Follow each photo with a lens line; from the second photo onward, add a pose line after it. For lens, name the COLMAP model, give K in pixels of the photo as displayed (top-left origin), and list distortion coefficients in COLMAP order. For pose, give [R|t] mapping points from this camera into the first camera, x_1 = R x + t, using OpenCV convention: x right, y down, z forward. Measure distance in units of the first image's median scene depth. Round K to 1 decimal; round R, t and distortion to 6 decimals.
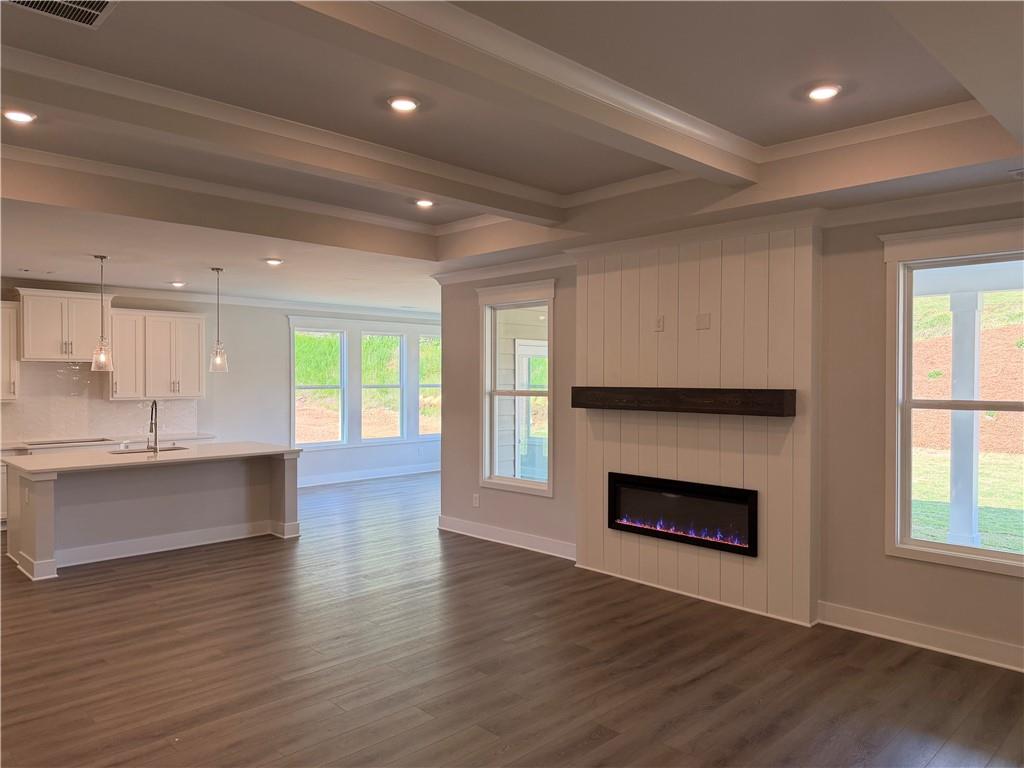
lens RADIAL K [[716.7, 0, 513.0], [0, 716.7, 391.0], [0, 0, 1]] dist [0.099158, -0.113519]
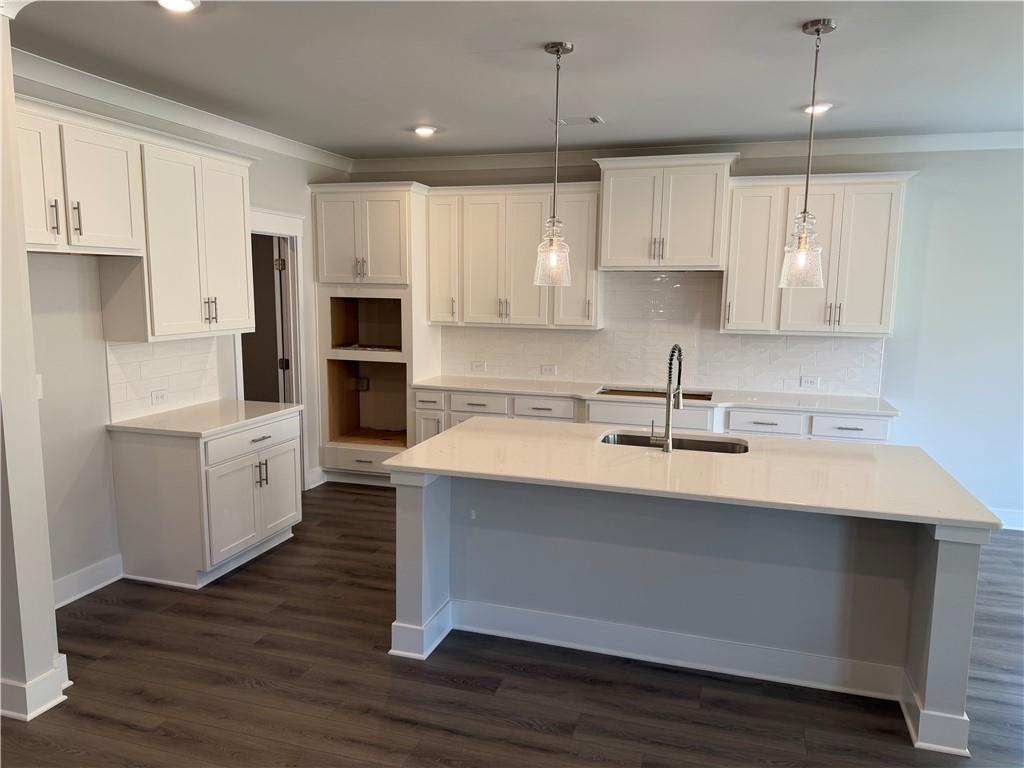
lens RADIAL K [[716.7, 0, 513.0], [0, 716.7, 391.0], [0, 0, 1]] dist [0.099158, -0.113519]
pose [[0.473228, 0.133814, -0.870717, -0.101302], [-0.029799, 0.990262, 0.135991, -0.017704], [0.880436, -0.038408, 0.472607, 0.585437]]
